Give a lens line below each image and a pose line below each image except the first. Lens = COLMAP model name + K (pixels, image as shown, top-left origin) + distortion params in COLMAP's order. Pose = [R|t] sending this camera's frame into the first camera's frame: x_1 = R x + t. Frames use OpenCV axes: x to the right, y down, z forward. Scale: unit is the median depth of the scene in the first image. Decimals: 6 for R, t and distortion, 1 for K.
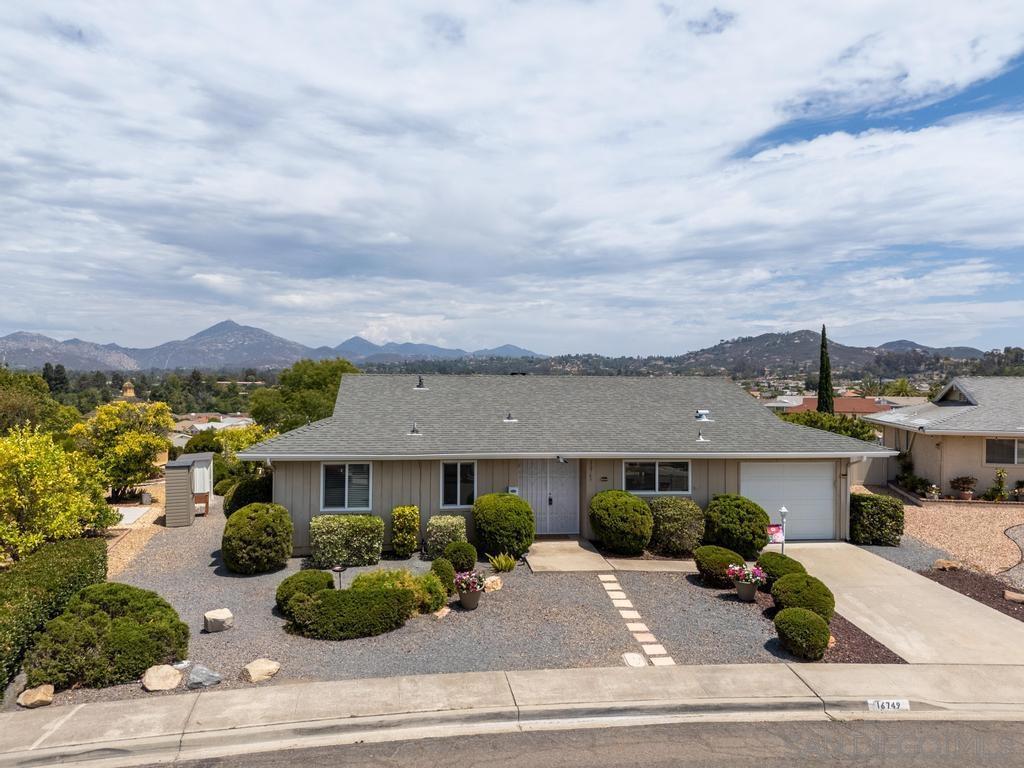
lens RADIAL K [[758.5, 0, 512.0], [0, 758.5, 384.0], [0, 0, 1]] dist [0.070167, -0.061553]
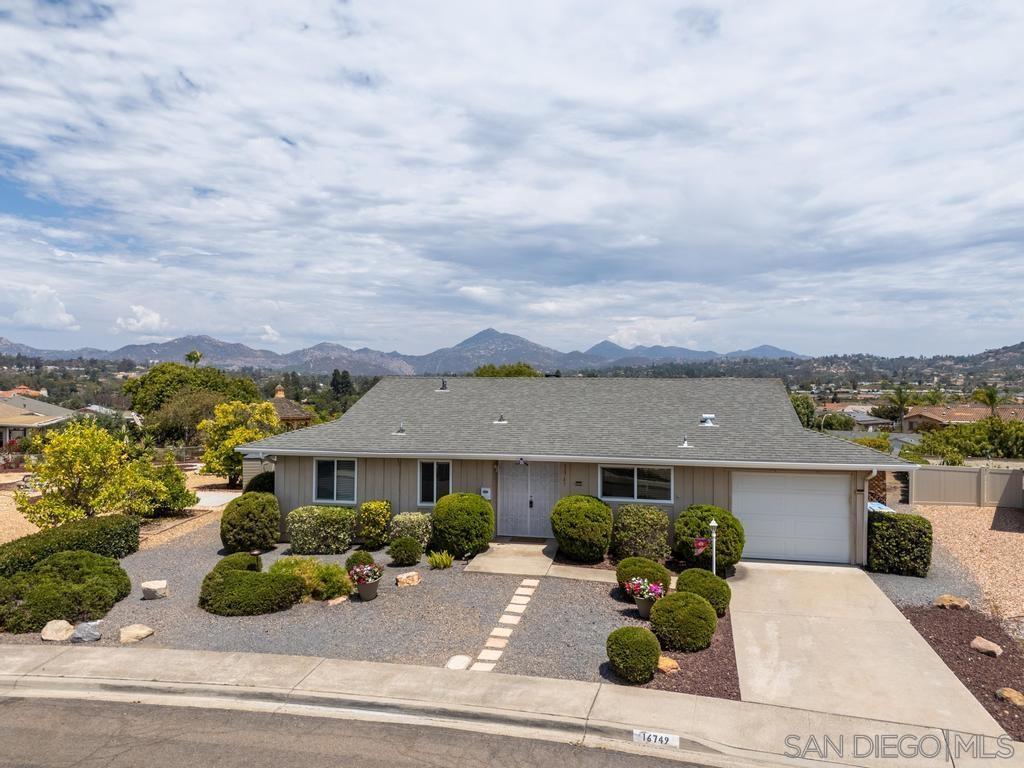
lens RADIAL K [[758.8, 0, 512.8], [0, 758.8, 388.0], [0, 0, 1]] dist [0.071083, -0.063052]
pose [[0.947586, 0.000246, -0.319502, 0.475728], [0.000032, 1.000000, 0.000863, 0.002630], [0.319502, -0.000828, 0.947585, 0.070434]]
